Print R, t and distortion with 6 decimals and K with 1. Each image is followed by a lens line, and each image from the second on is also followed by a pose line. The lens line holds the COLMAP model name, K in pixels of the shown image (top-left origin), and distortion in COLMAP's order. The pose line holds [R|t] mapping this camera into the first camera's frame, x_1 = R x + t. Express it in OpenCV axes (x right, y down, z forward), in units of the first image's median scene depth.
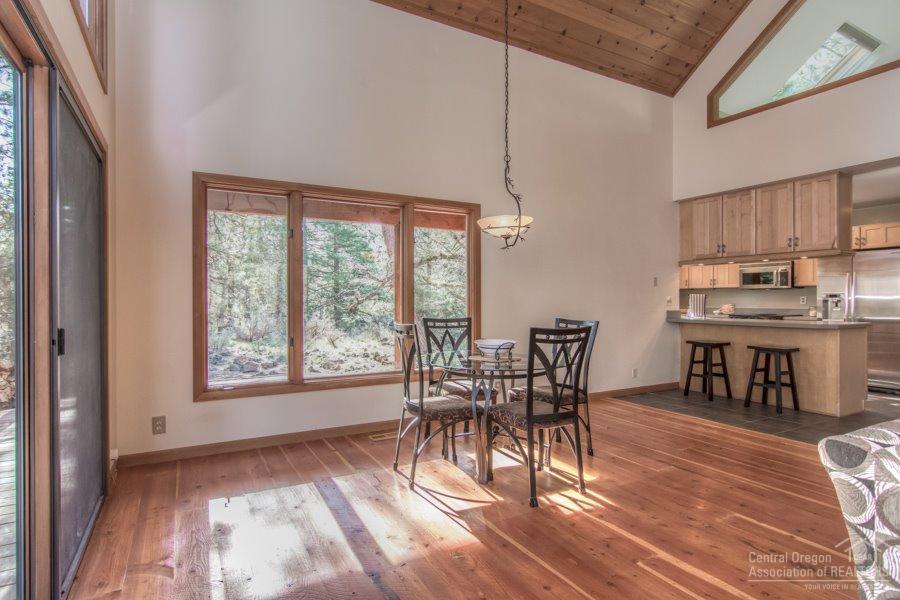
lens RADIAL K [[472.8, 0, 446.6], [0, 472.8, 299.9], [0, 0, 1]] dist [-0.001180, 0.000363]
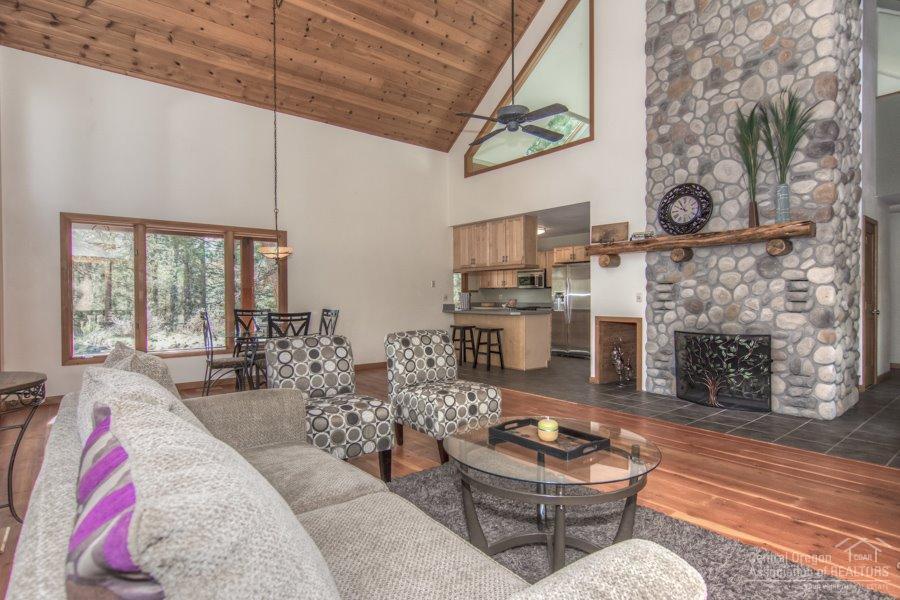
lens RADIAL K [[472.8, 0, 446.6], [0, 472.8, 299.9], [0, 0, 1]] dist [-0.001180, 0.000363]
pose [[0.983745, -0.008254, 0.179383, 0.253649], [0.007819, 0.999965, 0.003135, 0.004342], [-0.179403, -0.001681, 0.983774, -0.440334]]
